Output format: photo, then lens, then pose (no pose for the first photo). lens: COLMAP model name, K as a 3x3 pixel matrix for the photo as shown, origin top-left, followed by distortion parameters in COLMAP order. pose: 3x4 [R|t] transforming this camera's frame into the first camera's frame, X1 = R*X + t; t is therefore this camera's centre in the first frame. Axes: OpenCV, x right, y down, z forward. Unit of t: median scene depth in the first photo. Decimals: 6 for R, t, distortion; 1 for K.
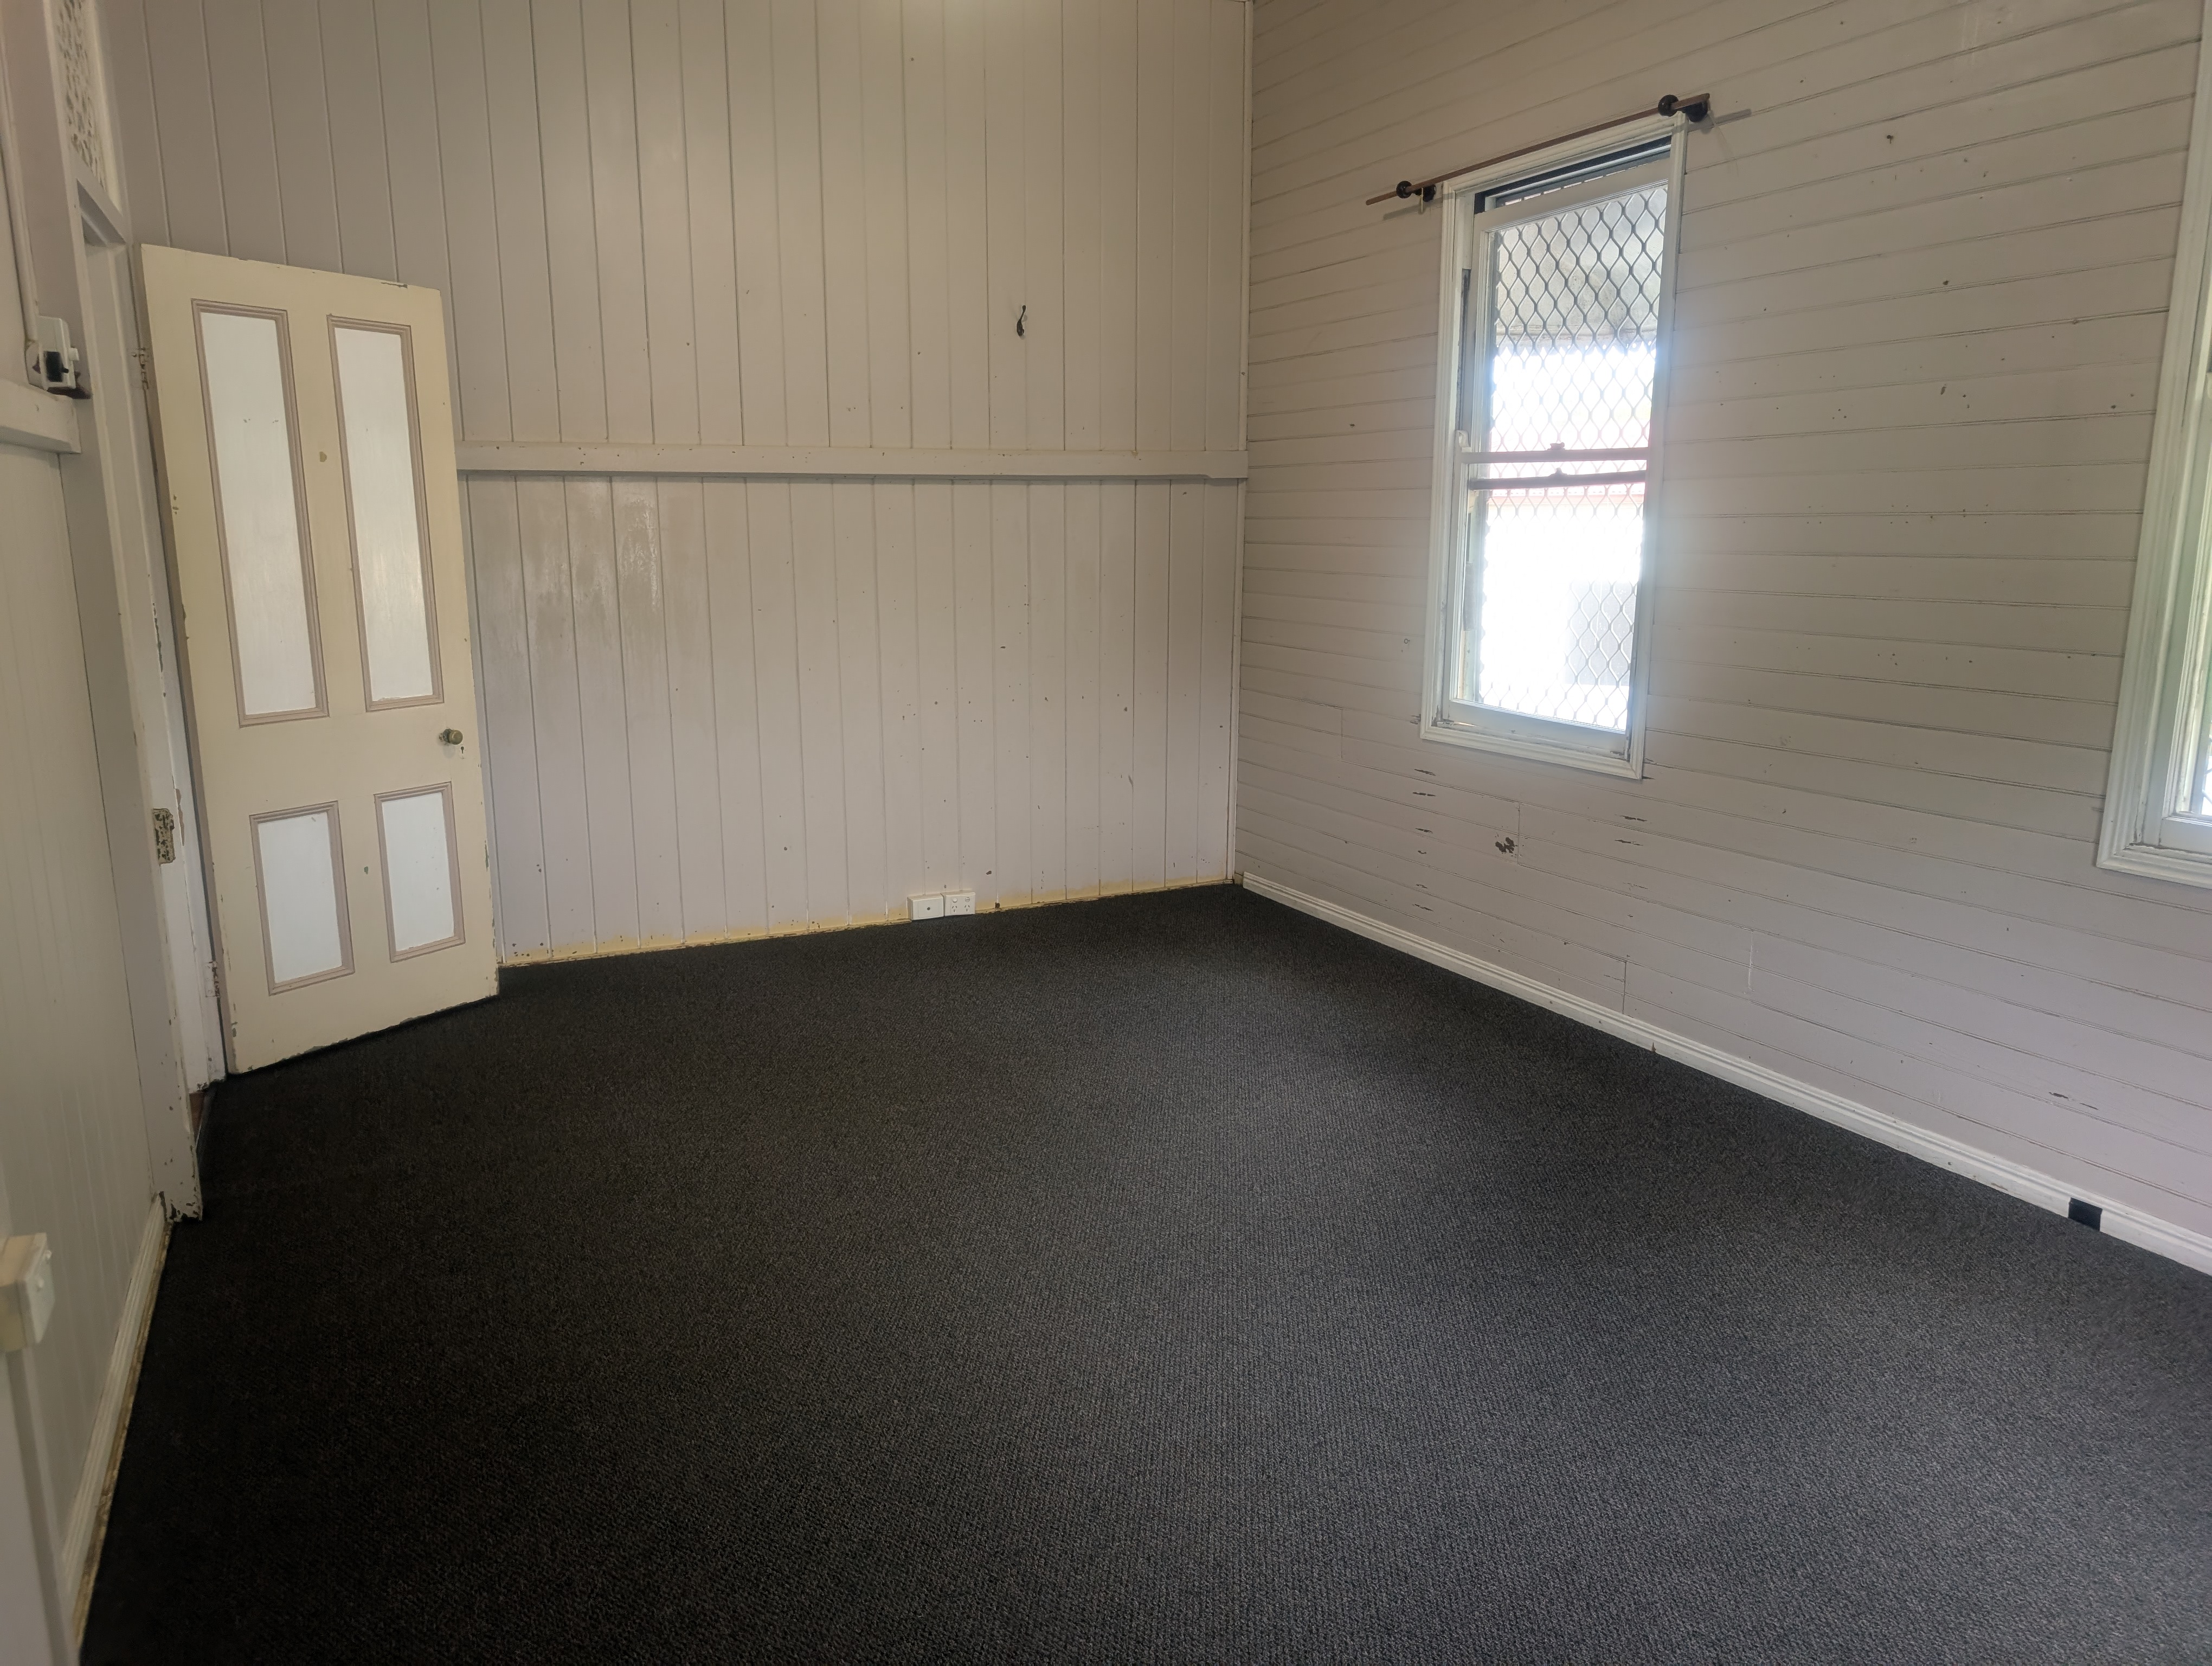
lens RADIAL K [[1599.3, 0, 1106.4], [0, 1599.3, 840.4], [0, 0, 1]] dist [0.042394, -0.030061]
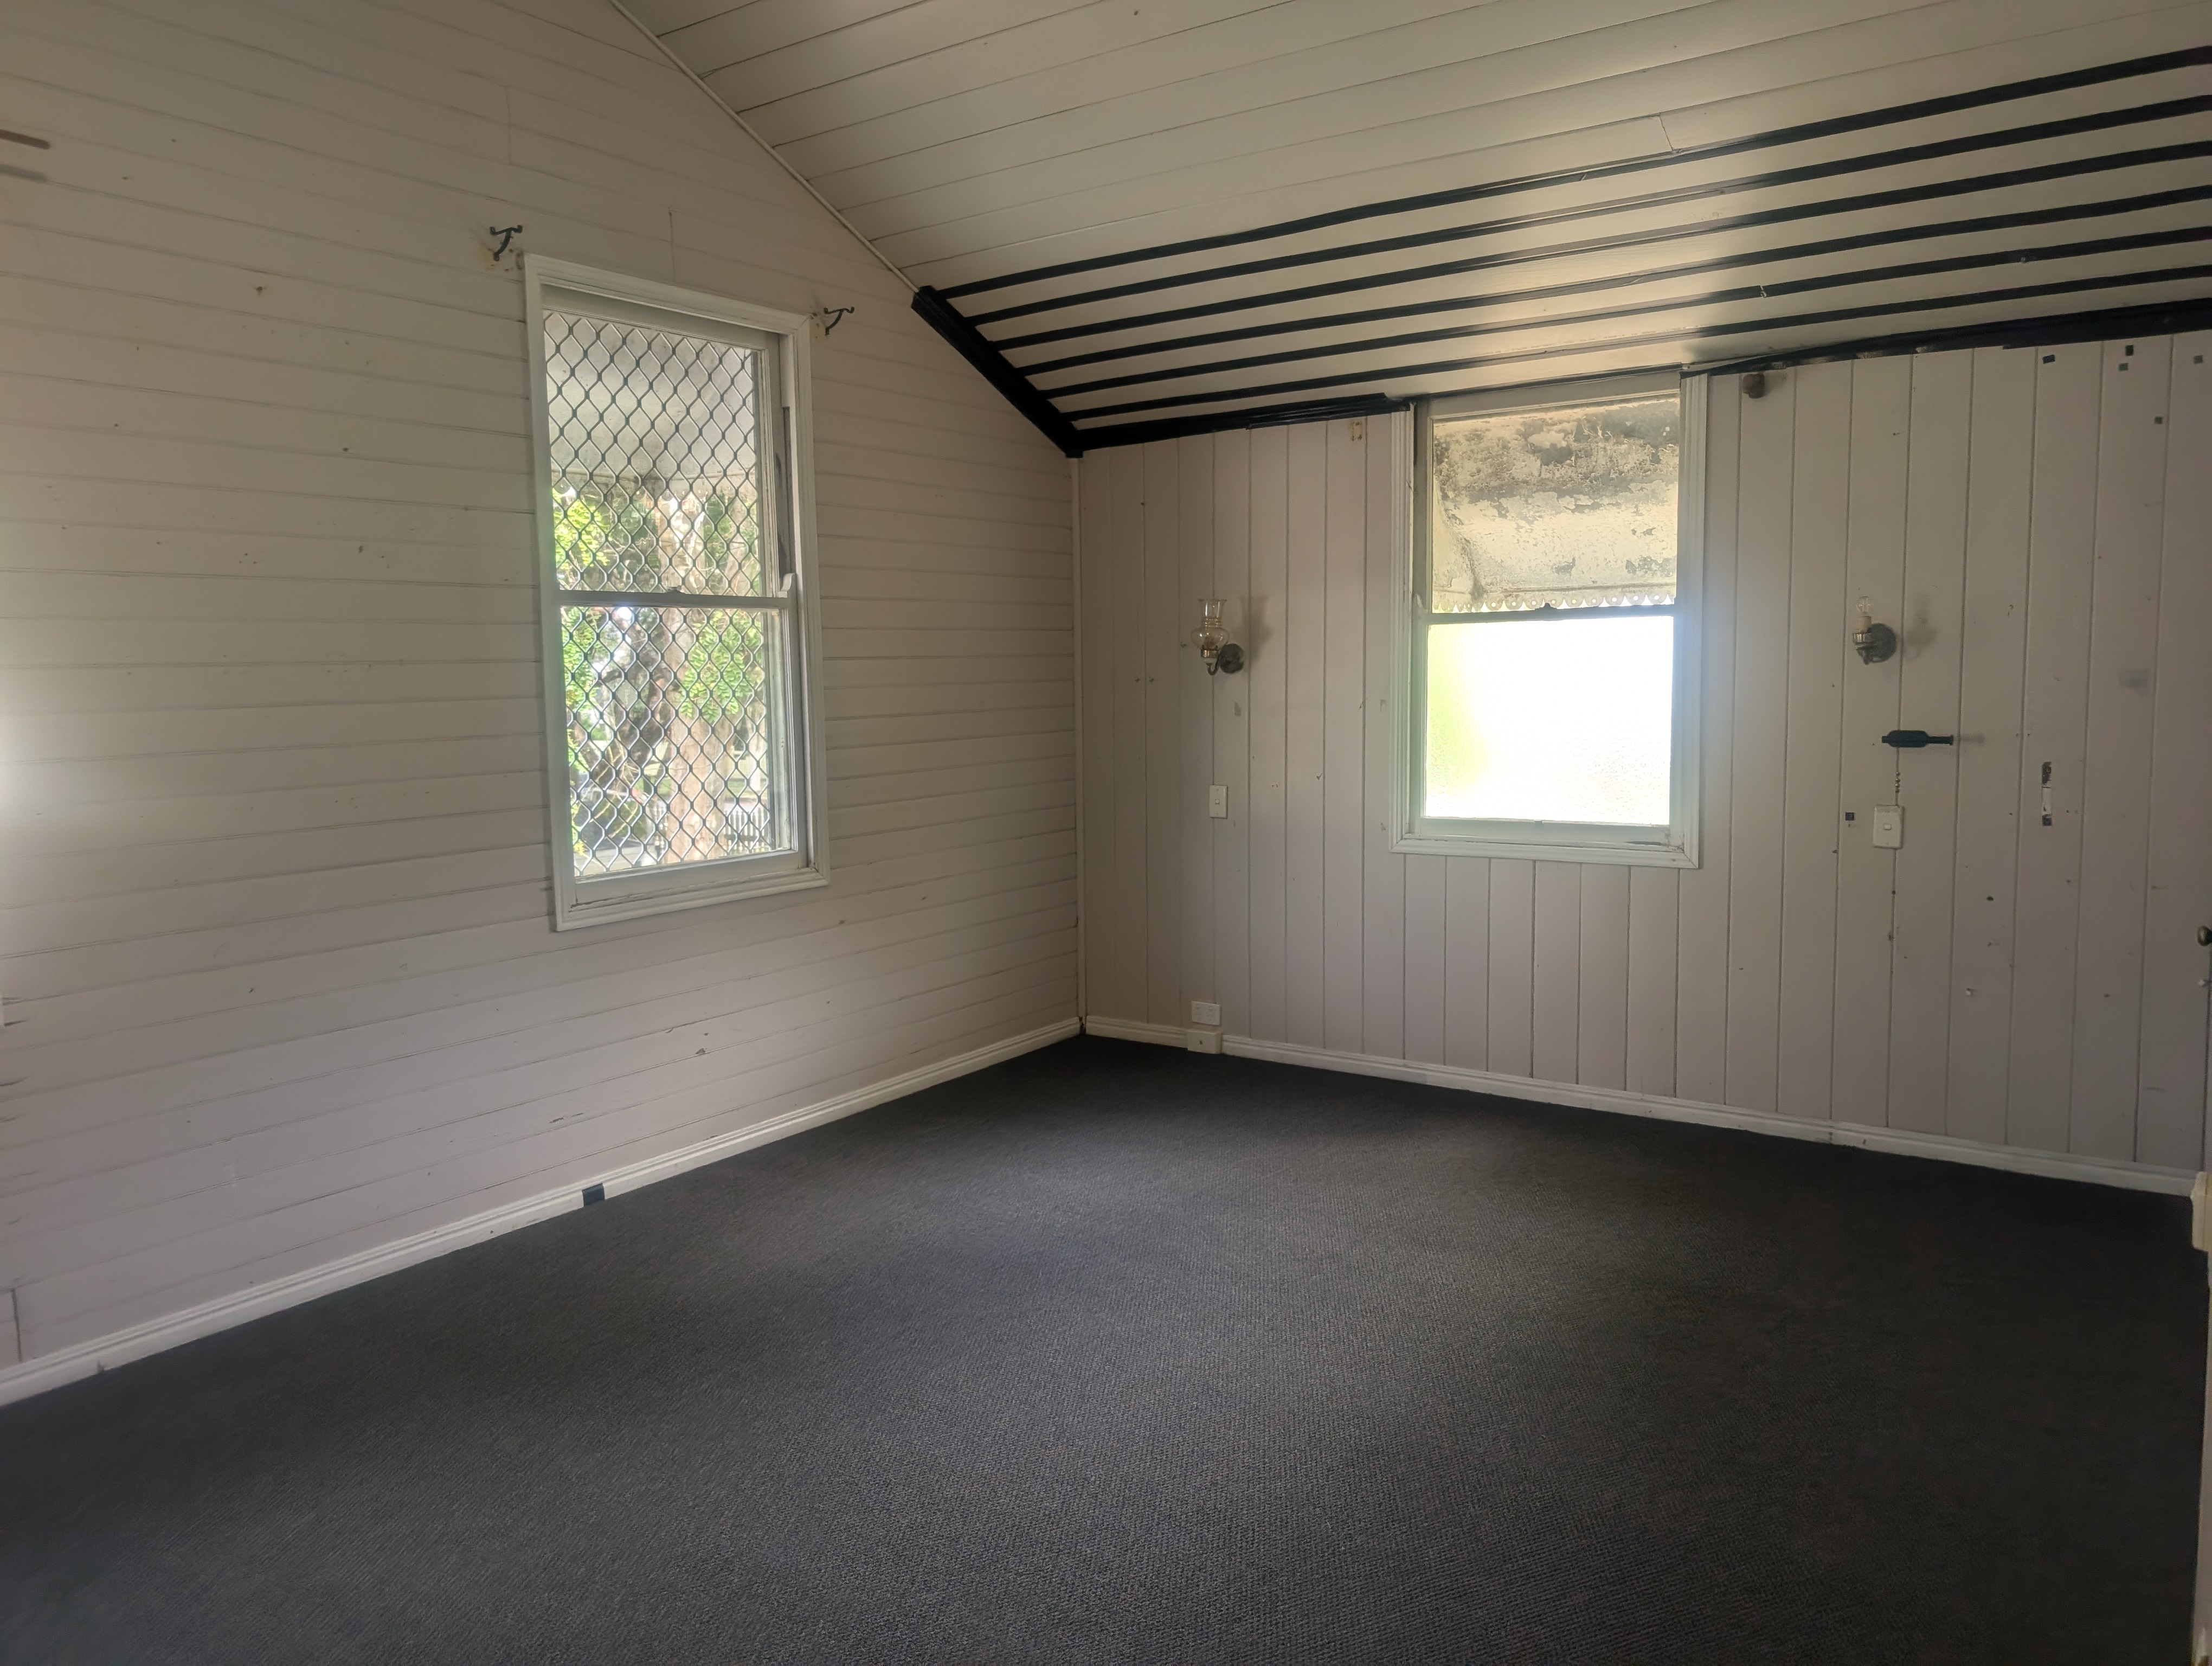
lens RADIAL K [[1599.3, 0, 1105.9], [0, 1599.3, 823.1], [0, 0, 1]] dist [0.042394, -0.030061]
pose [[-0.492184, -0.071513, 0.867549, -0.664027], [0.193968, 0.962553, 0.189388, -0.210748], [-0.848606, 0.261491, -0.459882, 1.121808]]
